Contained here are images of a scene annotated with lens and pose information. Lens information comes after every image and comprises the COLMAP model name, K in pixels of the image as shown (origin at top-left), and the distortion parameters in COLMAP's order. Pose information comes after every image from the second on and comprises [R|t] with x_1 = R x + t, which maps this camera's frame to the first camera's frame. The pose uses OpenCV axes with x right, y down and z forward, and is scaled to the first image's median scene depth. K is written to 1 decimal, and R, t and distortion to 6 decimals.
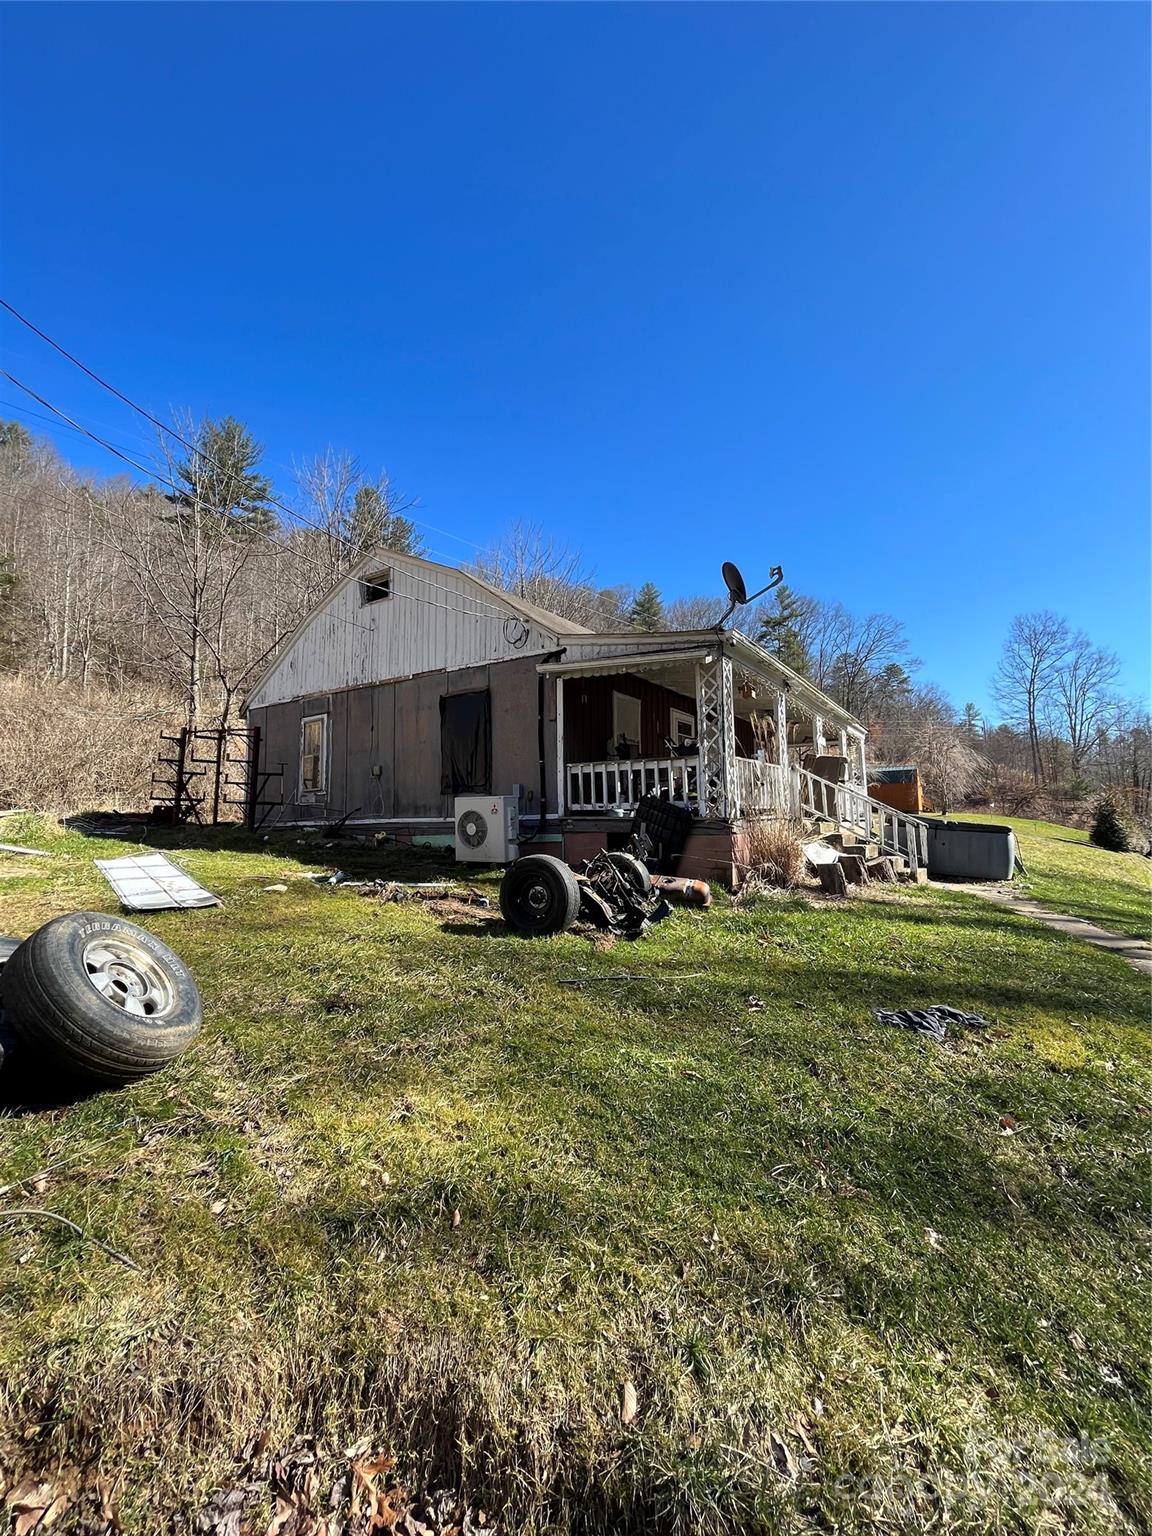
lens RADIAL K [[622.7, 0, 577.0], [0, 622.7, 764.6], [0, 0, 1]] dist [-0.005079, -0.000517]
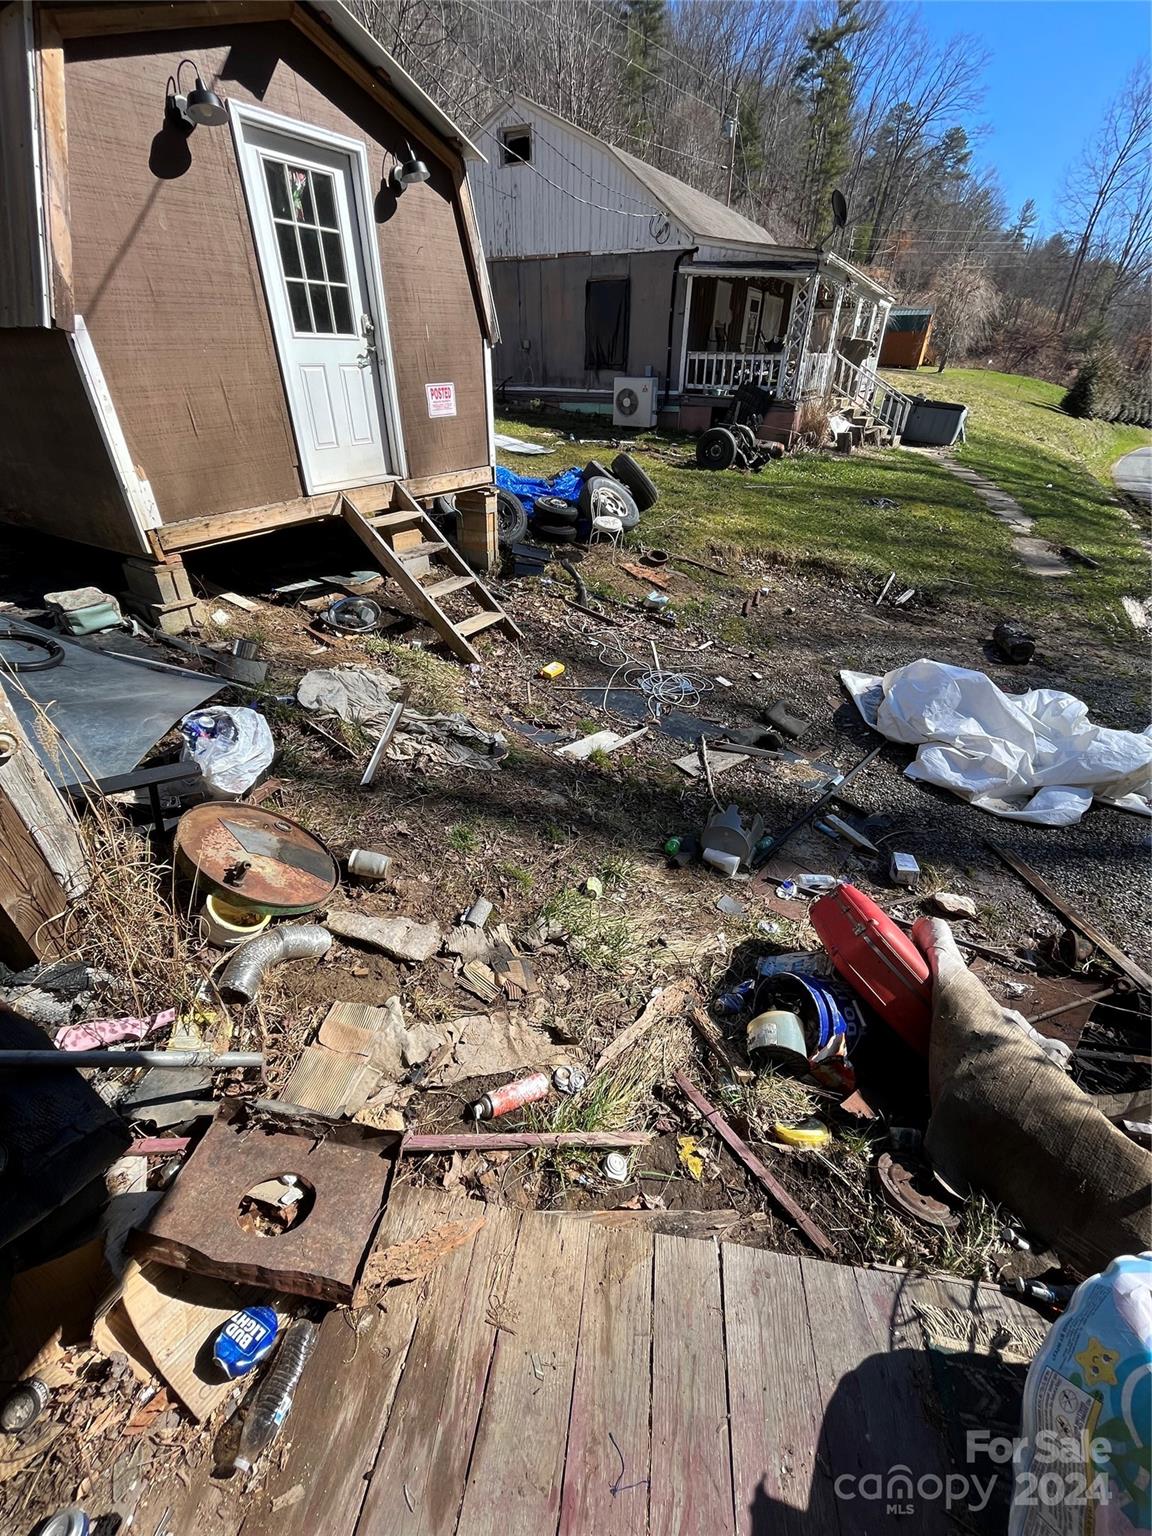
lens RADIAL K [[622.7, 0, 577.2], [0, 622.7, 767.5], [0, 0, 1]] dist [-0.005079, -0.000517]
pose [[0.997319, -0.018885, 0.070698, -0.391171], [-0.029488, 0.780493, 0.624469, -0.139248], [-0.066972, -0.624880, 0.777843, -0.708750]]
